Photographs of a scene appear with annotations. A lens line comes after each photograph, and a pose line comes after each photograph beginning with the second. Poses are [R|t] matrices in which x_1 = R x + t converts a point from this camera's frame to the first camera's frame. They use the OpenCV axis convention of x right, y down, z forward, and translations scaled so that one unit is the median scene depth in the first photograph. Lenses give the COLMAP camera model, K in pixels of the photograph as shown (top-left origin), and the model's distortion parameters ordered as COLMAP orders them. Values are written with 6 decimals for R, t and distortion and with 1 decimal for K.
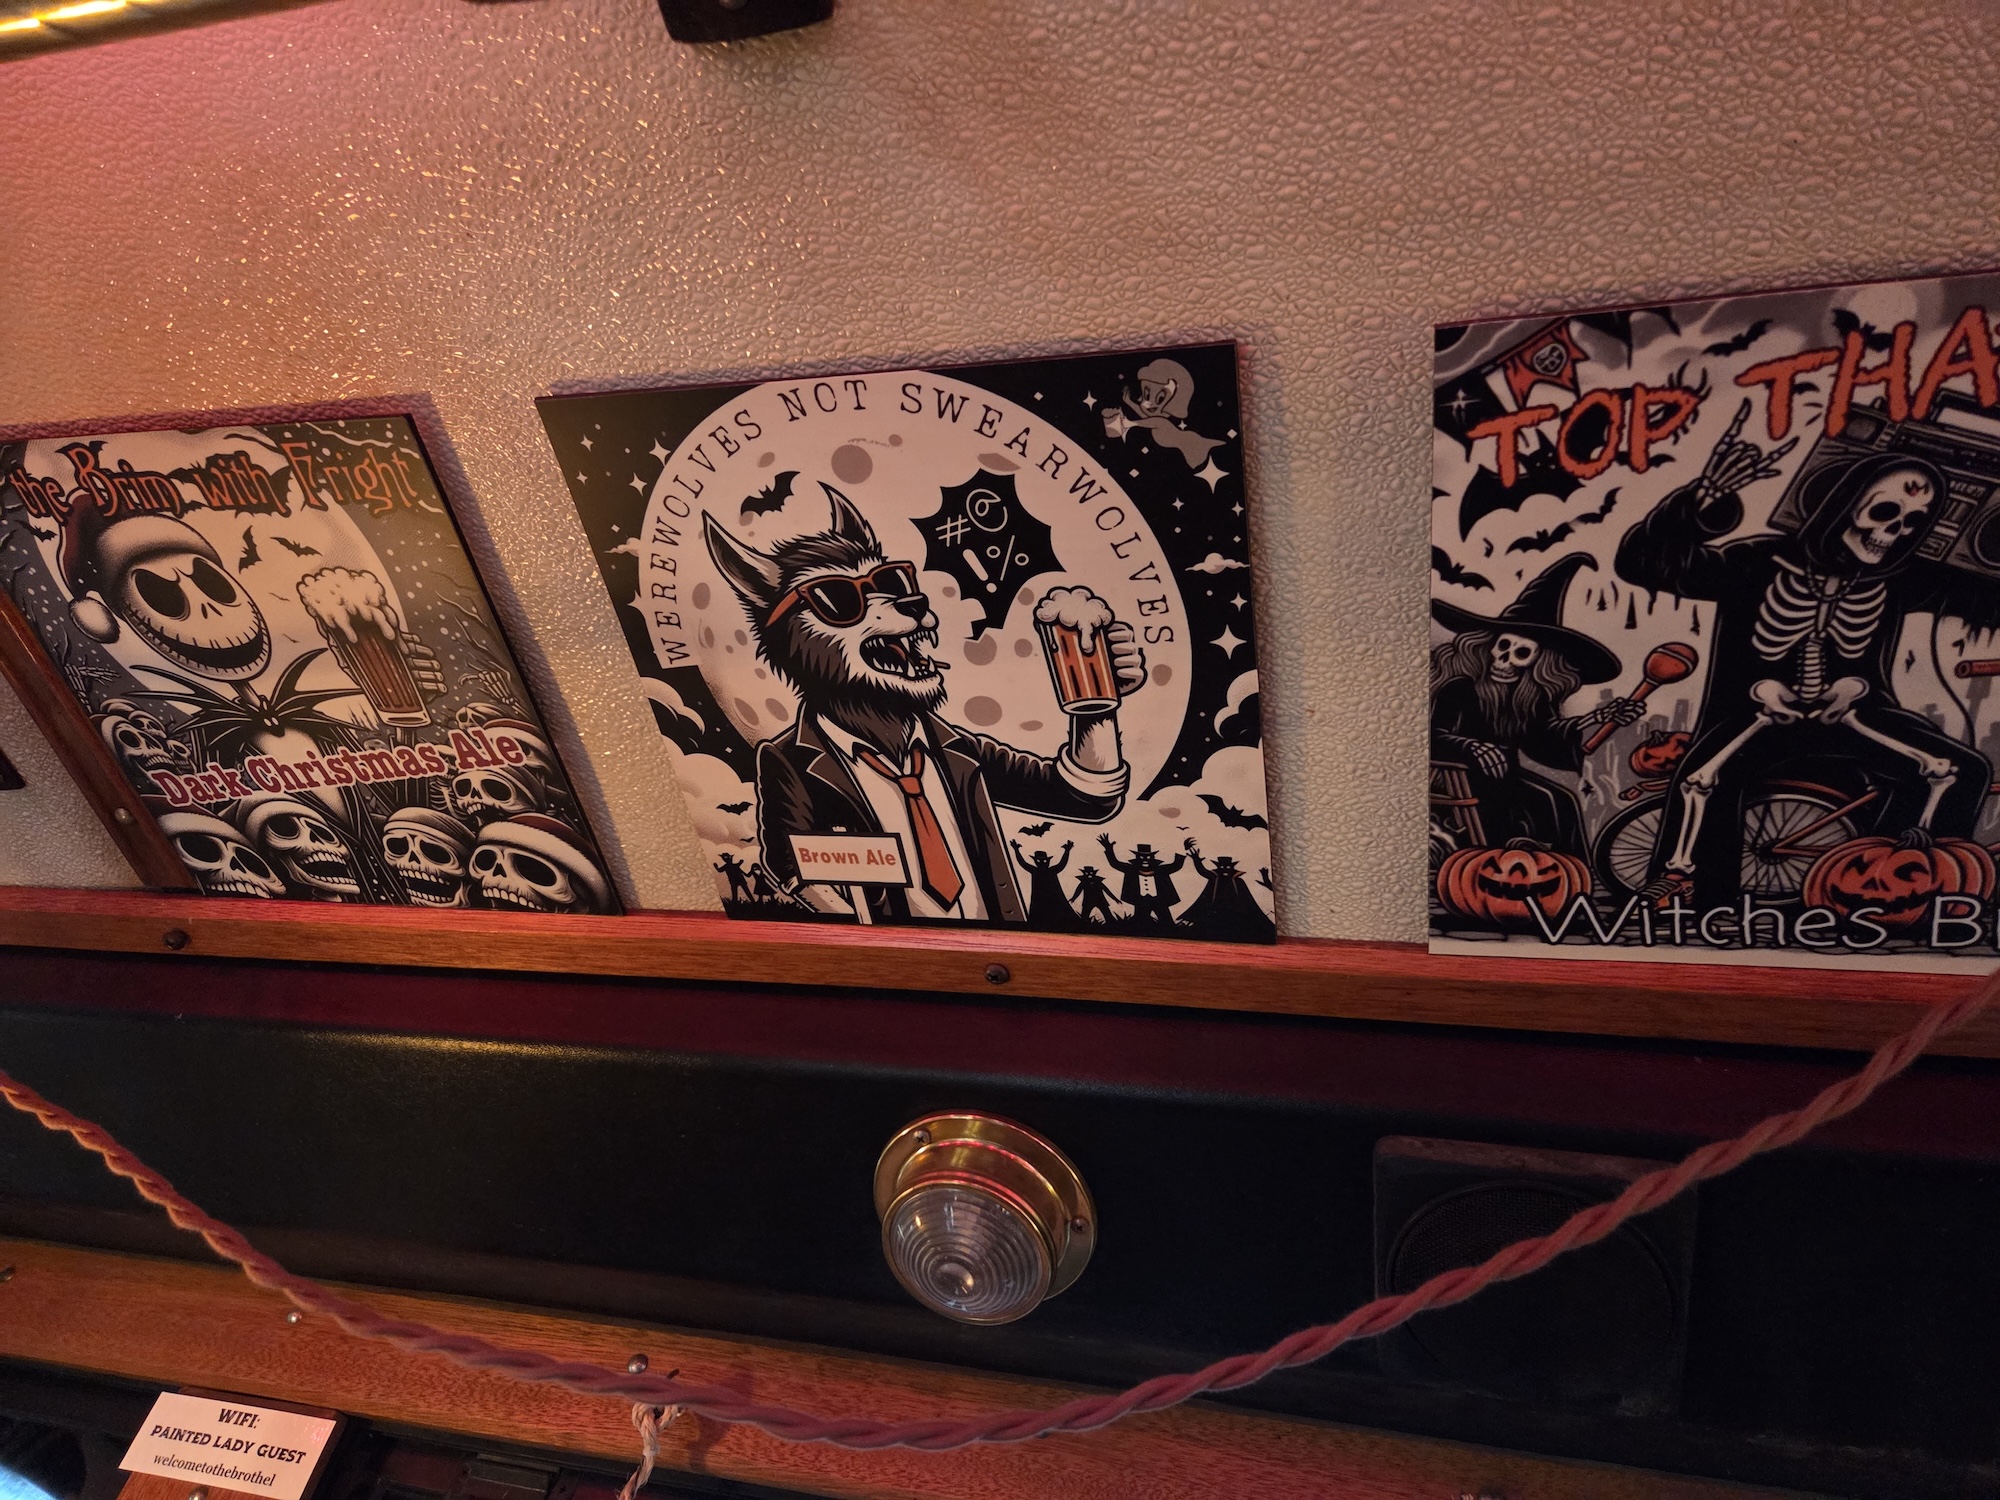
lens RADIAL K [[1337.2, 0, 989.6], [0, 1337.2, 751.8], [0, 0, 1]] dist [0.039947, -0.028099]
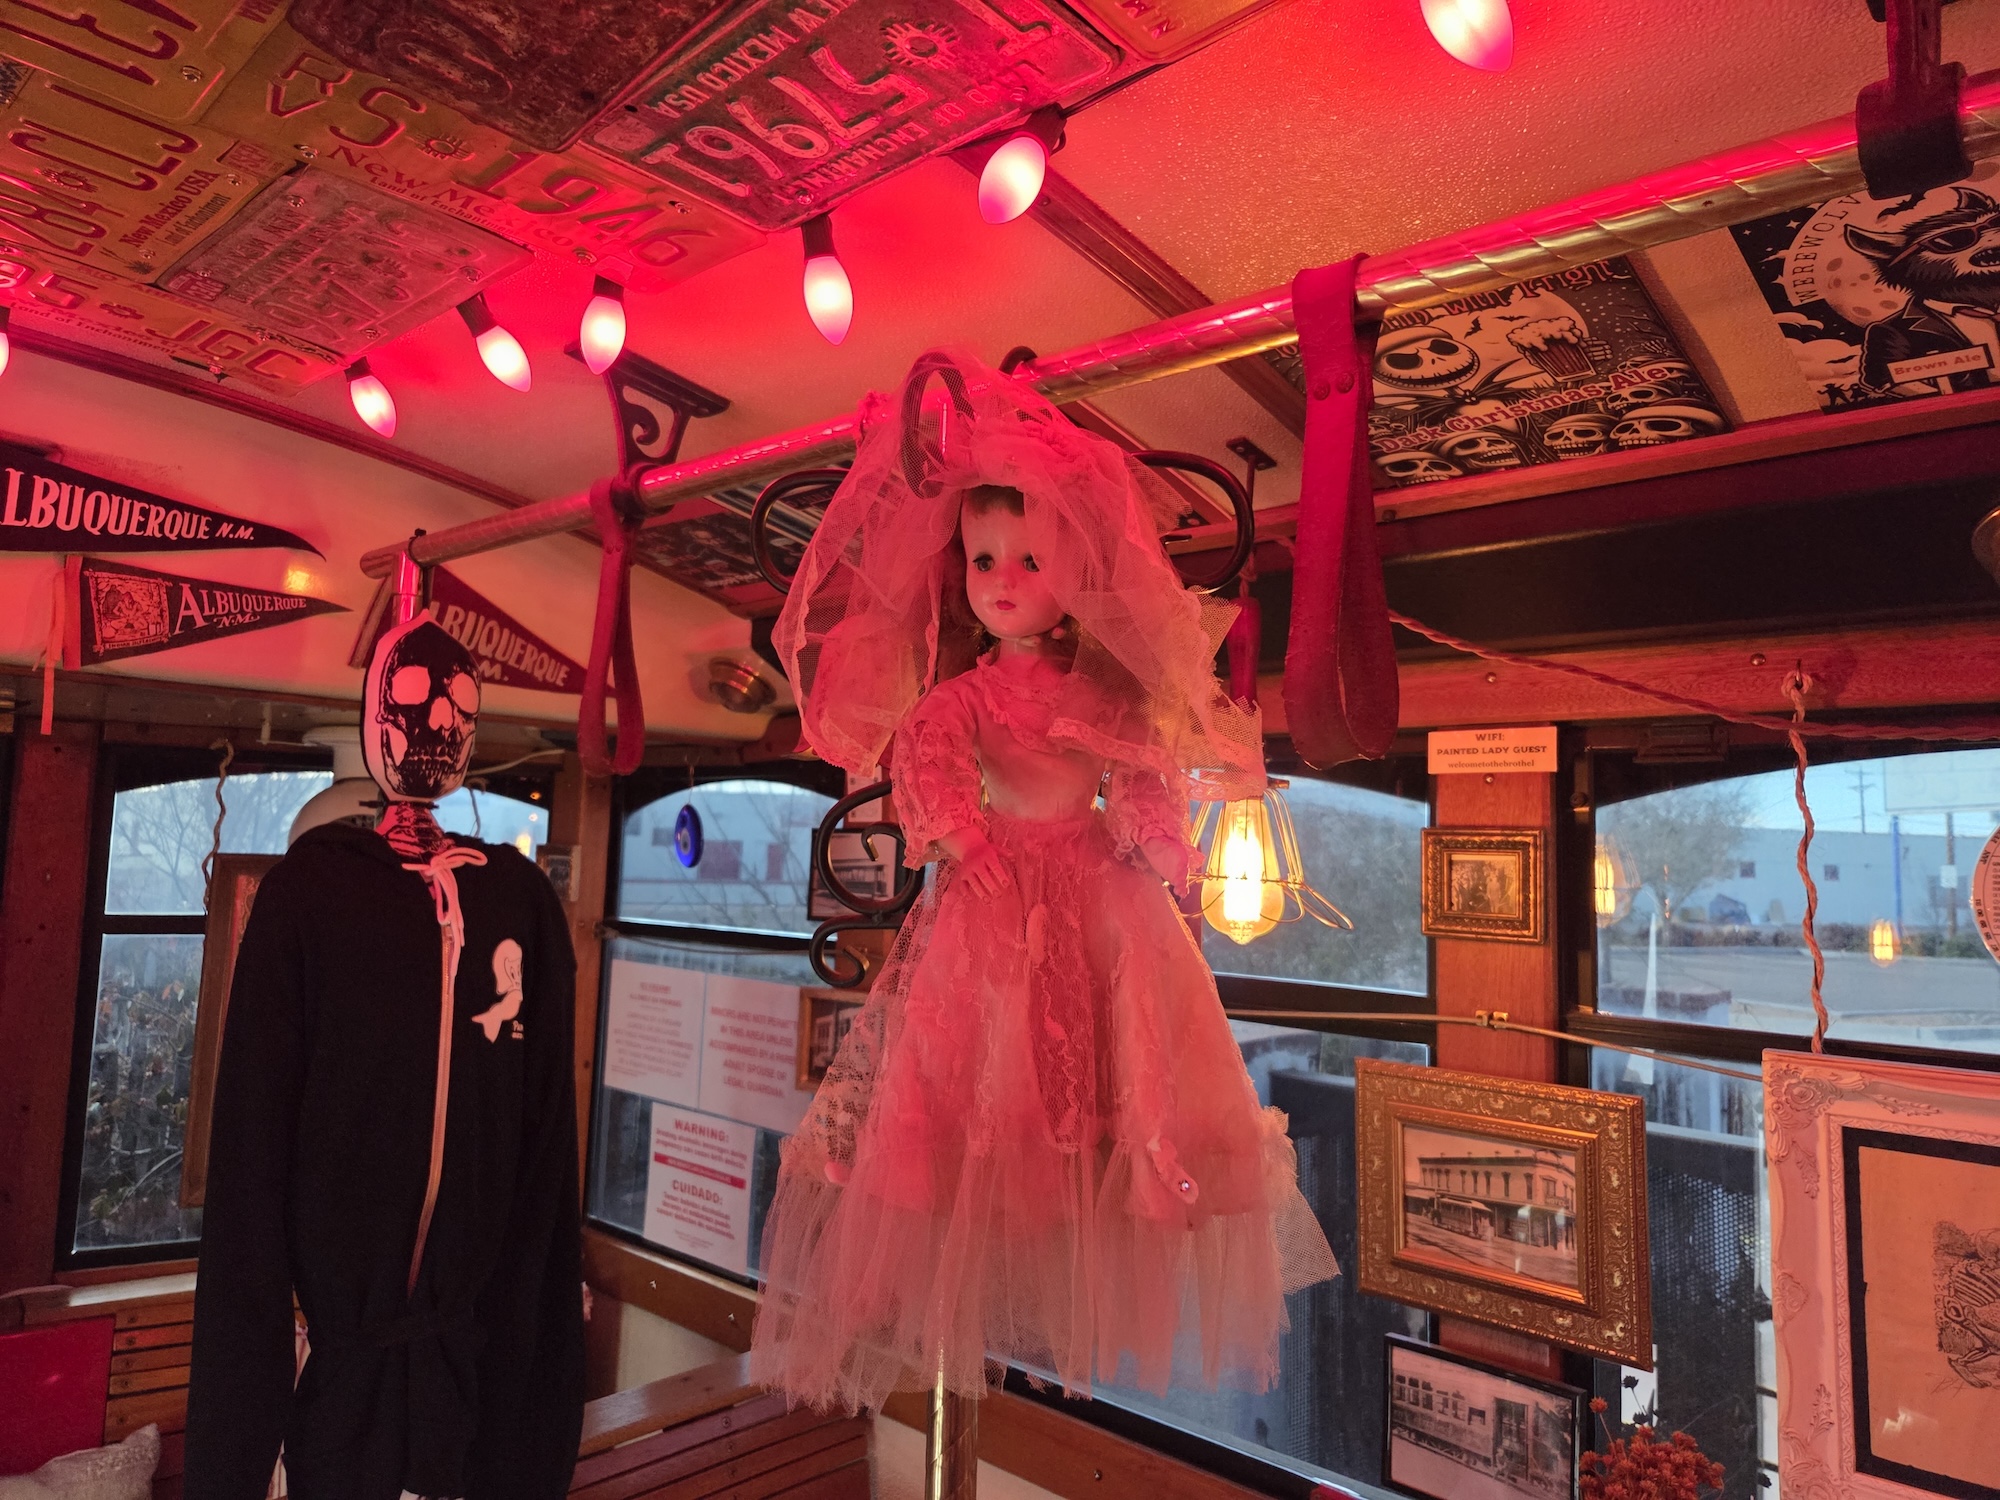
lens RADIAL K [[1337.2, 0, 996.0], [0, 1337.2, 753.1], [0, 0, 1]] dist [0.039947, -0.028099]
pose [[0.852940, -0.209566, -0.478096, -0.353815], [0.437271, 0.787068, 0.435107, -0.659070], [0.285110, -0.580178, 0.762958, -0.641287]]
